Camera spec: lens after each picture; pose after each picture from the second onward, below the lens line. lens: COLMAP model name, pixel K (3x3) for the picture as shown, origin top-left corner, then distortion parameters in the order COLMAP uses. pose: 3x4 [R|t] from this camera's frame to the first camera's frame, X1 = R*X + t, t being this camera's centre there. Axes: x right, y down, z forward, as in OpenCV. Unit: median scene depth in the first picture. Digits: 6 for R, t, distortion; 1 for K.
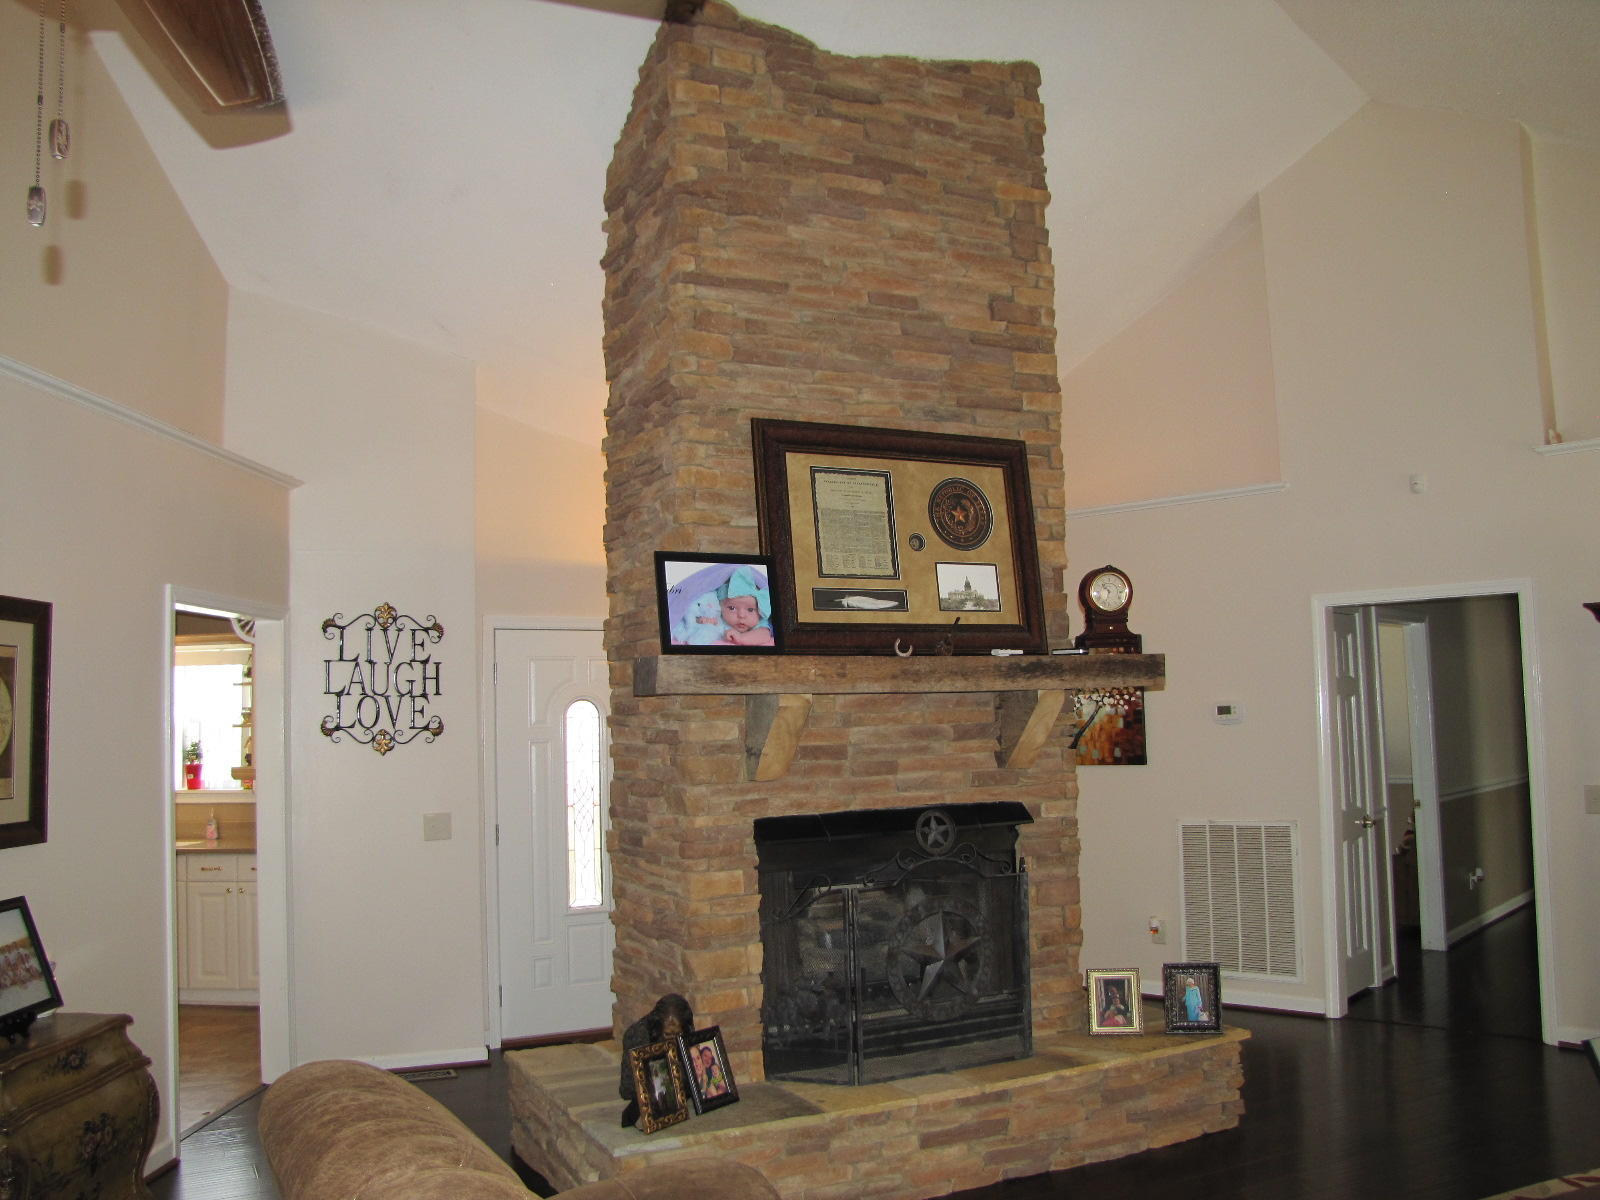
lens RADIAL K [[1304.3, 0, 800.0], [0, 1304.3, 600.0], [0, 0, 1]] dist [-0.194163, 0.178990]
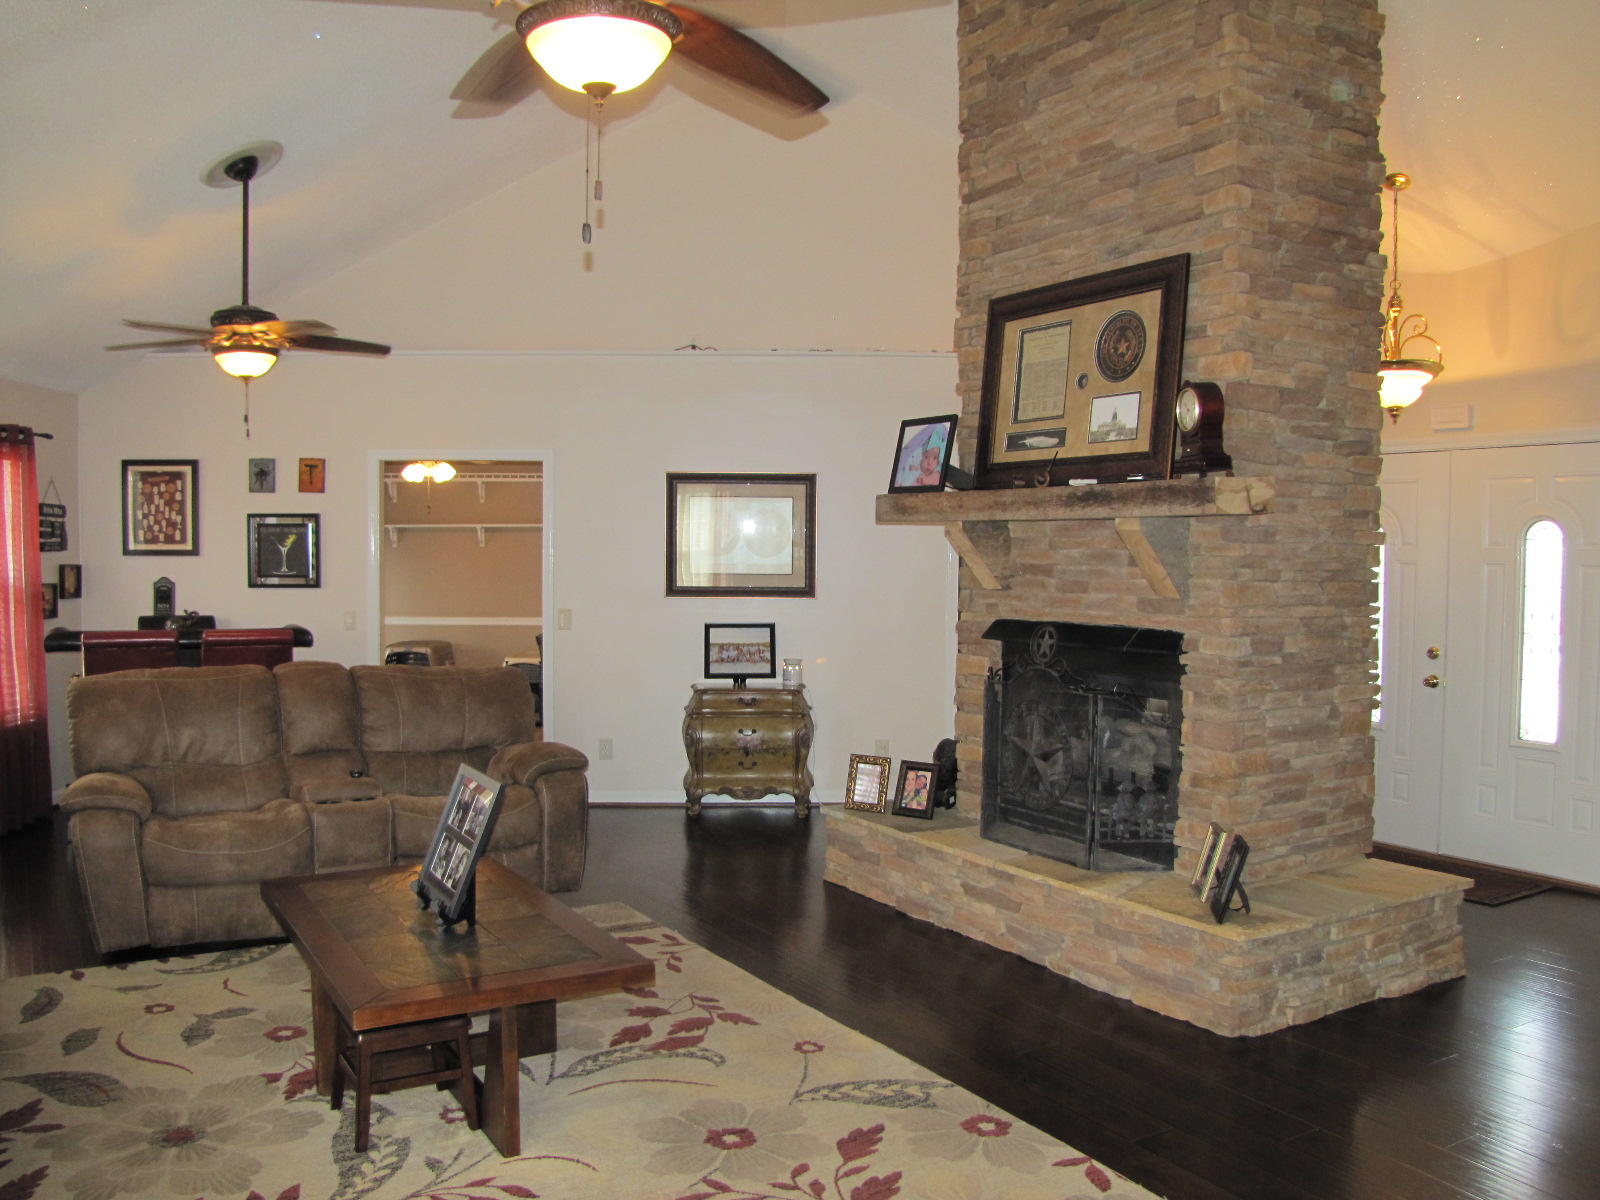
lens RADIAL K [[1304.3, 0, 800.0], [0, 1304.3, 600.0], [0, 0, 1]] dist [-0.194163, 0.178990]
pose [[0.098391, 0.064866, -0.993032, 1.159647], [0.083304, 0.993834, 0.073172, 0.039322], [0.991655, -0.089923, 0.092381, 0.664114]]
